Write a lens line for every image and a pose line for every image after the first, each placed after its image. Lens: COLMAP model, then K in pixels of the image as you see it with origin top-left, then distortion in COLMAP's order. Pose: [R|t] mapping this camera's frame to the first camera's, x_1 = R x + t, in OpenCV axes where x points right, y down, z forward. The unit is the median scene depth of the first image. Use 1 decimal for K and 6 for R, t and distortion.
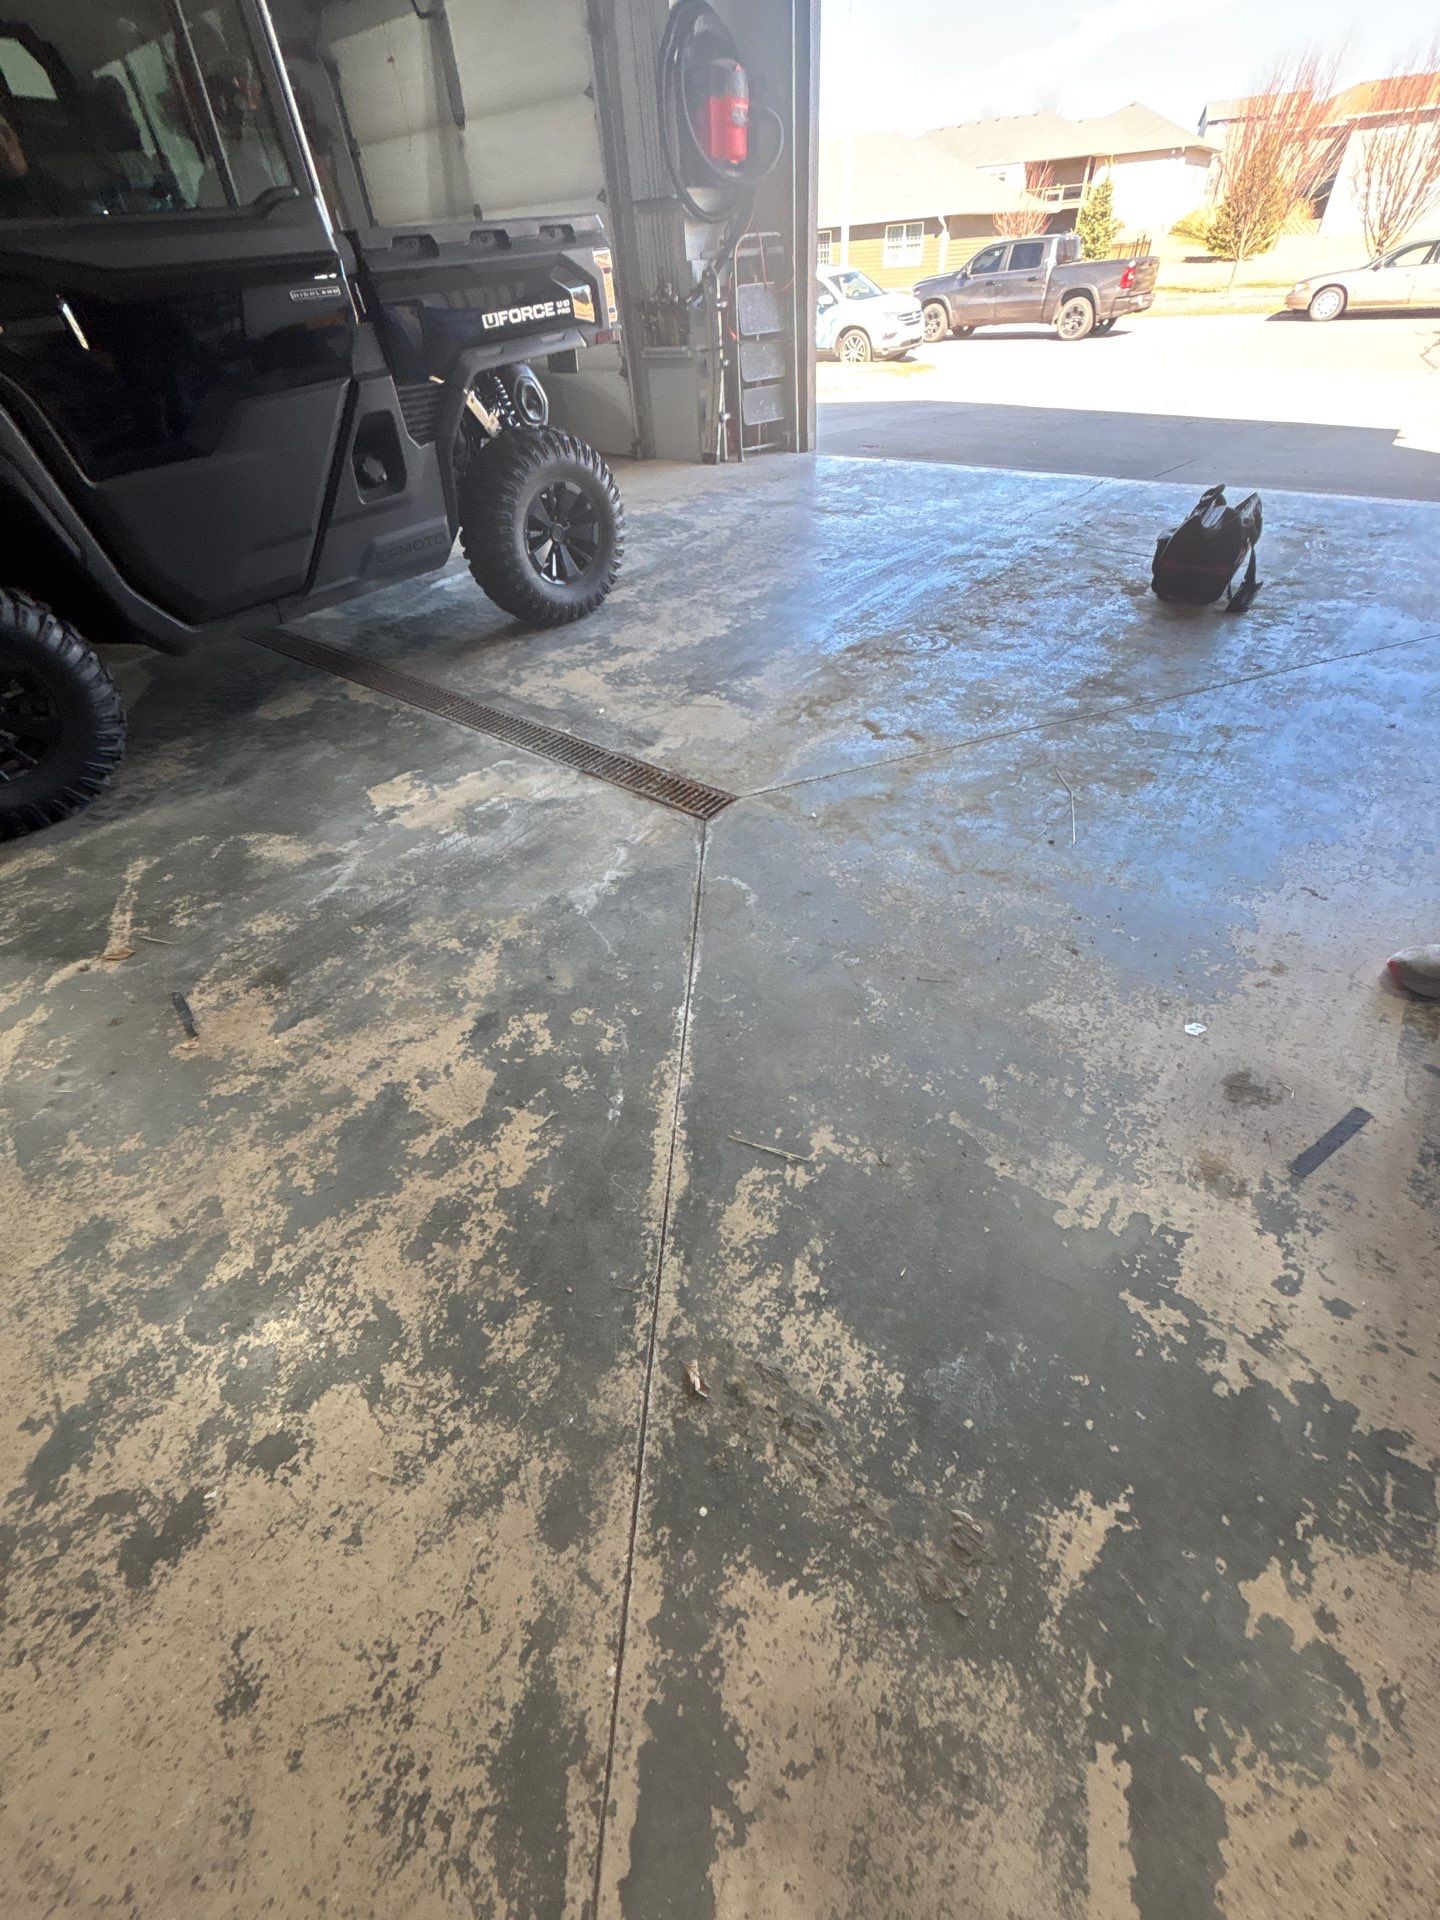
lens RADIAL K [[766.7, 0, 717.1], [0, 766.7, 957.3], [0, 0, 1]] dist [0.001787, -0.001723]
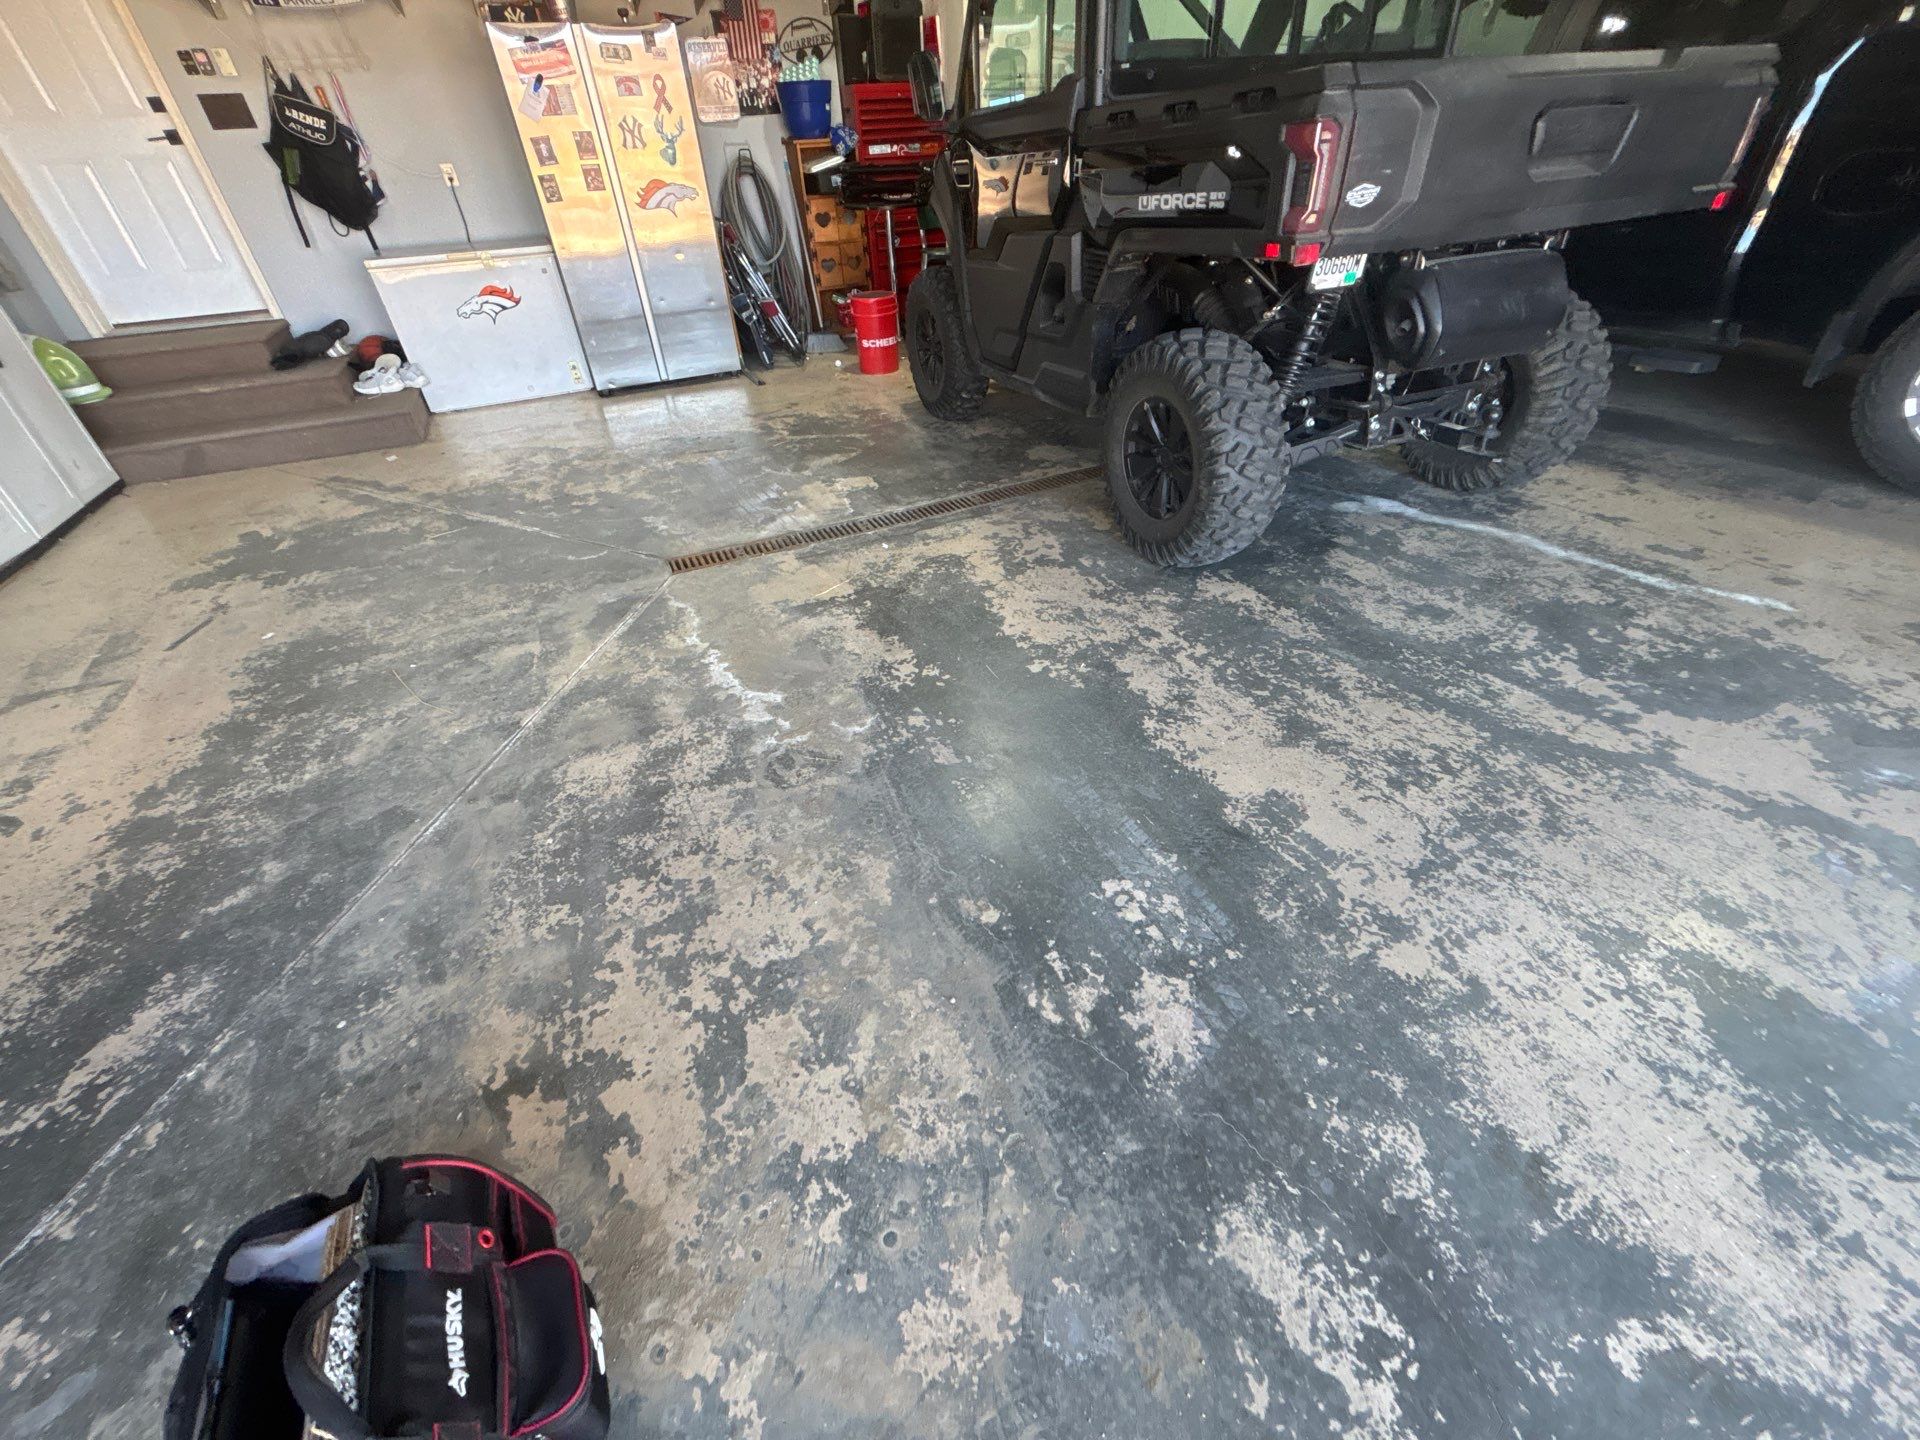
lens RADIAL K [[766.7, 0, 951.9], [0, 766.7, 717.7], [0, 0, 1]] dist [0.001787, -0.001723]
pose [[-0.422868, 0.600701, -0.678485, 0.719631], [-0.553954, 0.421182, 0.718151, -1.101025], [0.717159, 0.679532, 0.154656, 1.123667]]
